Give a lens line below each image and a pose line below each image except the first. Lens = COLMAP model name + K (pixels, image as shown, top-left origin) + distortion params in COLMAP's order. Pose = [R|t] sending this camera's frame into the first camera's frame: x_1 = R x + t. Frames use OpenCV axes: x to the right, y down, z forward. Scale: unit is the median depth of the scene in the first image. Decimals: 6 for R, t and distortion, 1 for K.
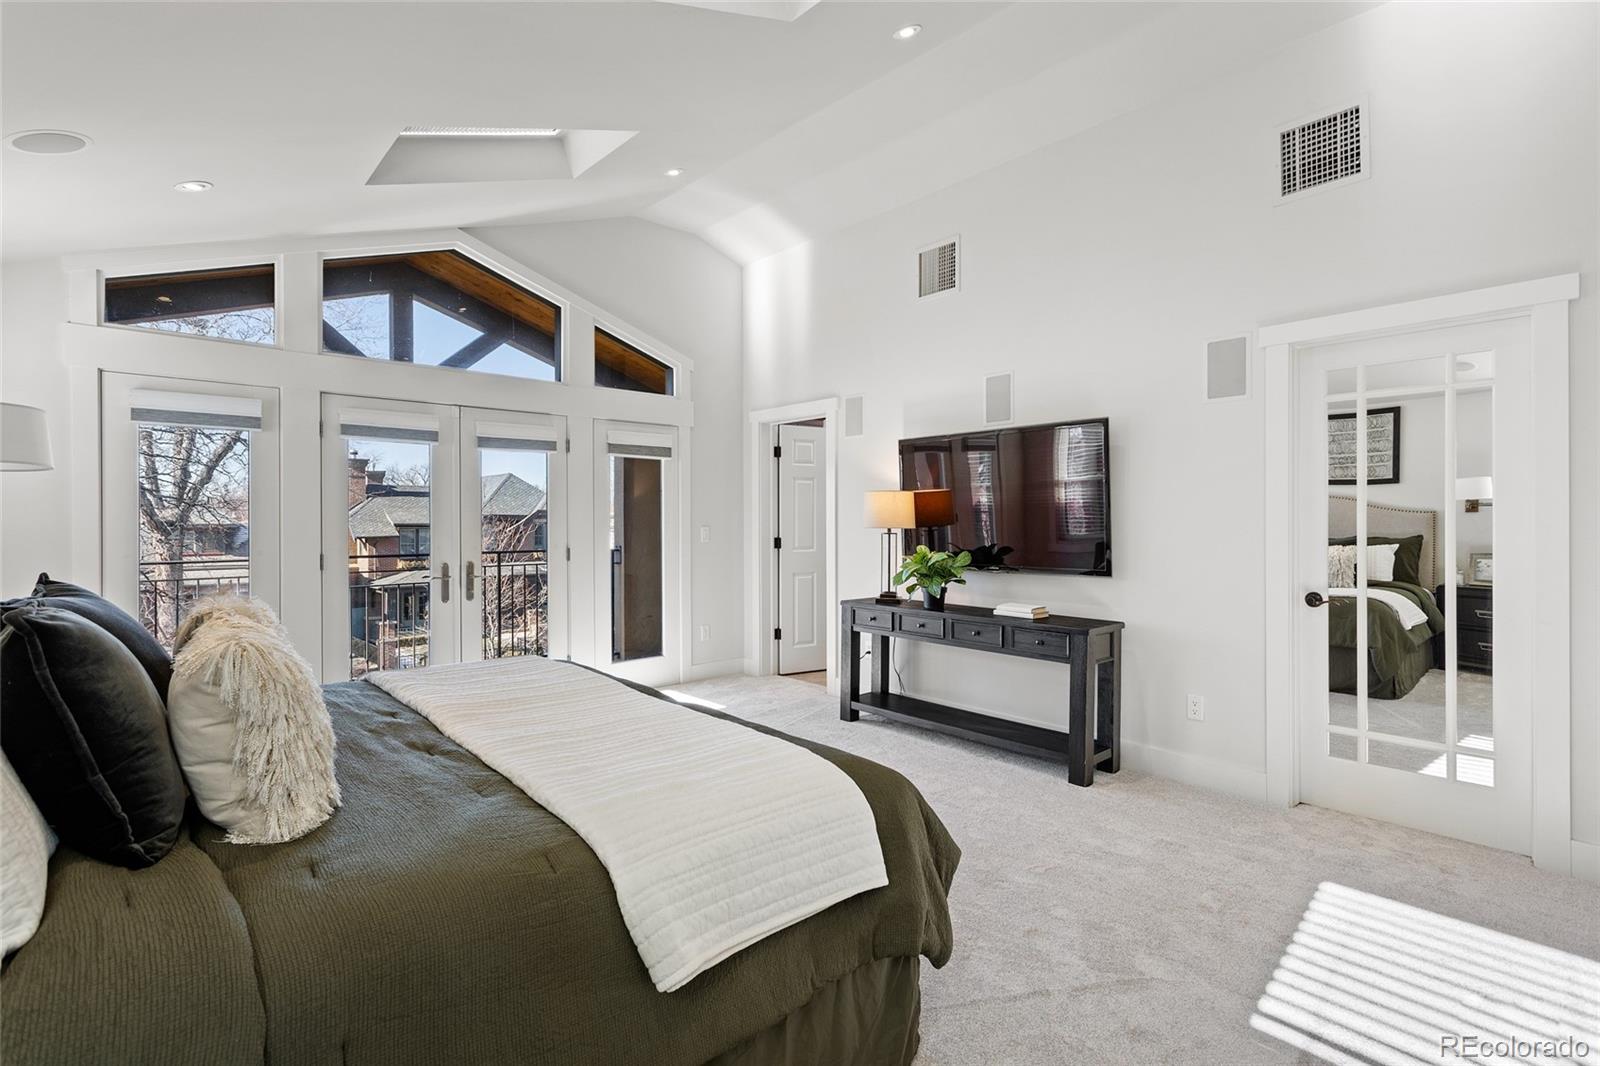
lens RADIAL K [[757.4, 0, 809.6], [0, 757.4, 525.7], [0, 0, 1]] dist [0.000685, 0.000176]
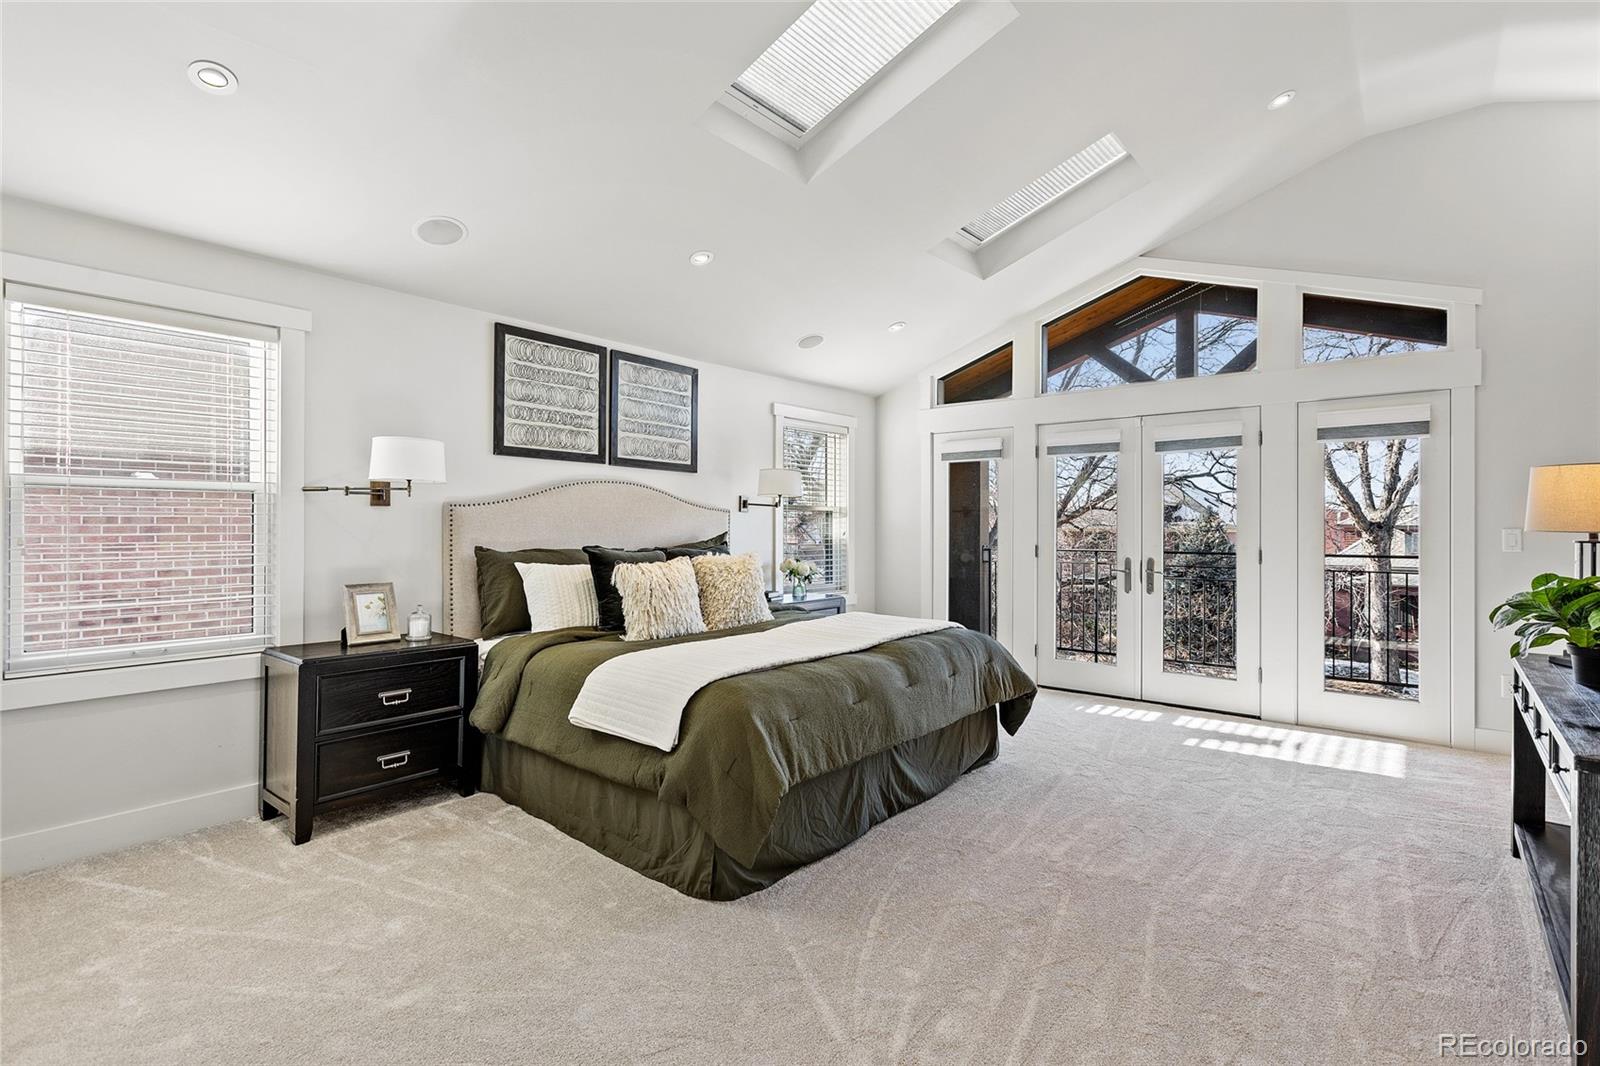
lens RADIAL K [[757.4, 0, 809.6], [0, 757.4, 525.7], [0, 0, 1]] dist [0.000685, 0.000176]
pose [[0.146447, 0.004328, -0.989209, 0.549865], [-0.007390, 0.999967, 0.003281, 0.001378], [0.989191, 0.006830, 0.146475, 0.355629]]
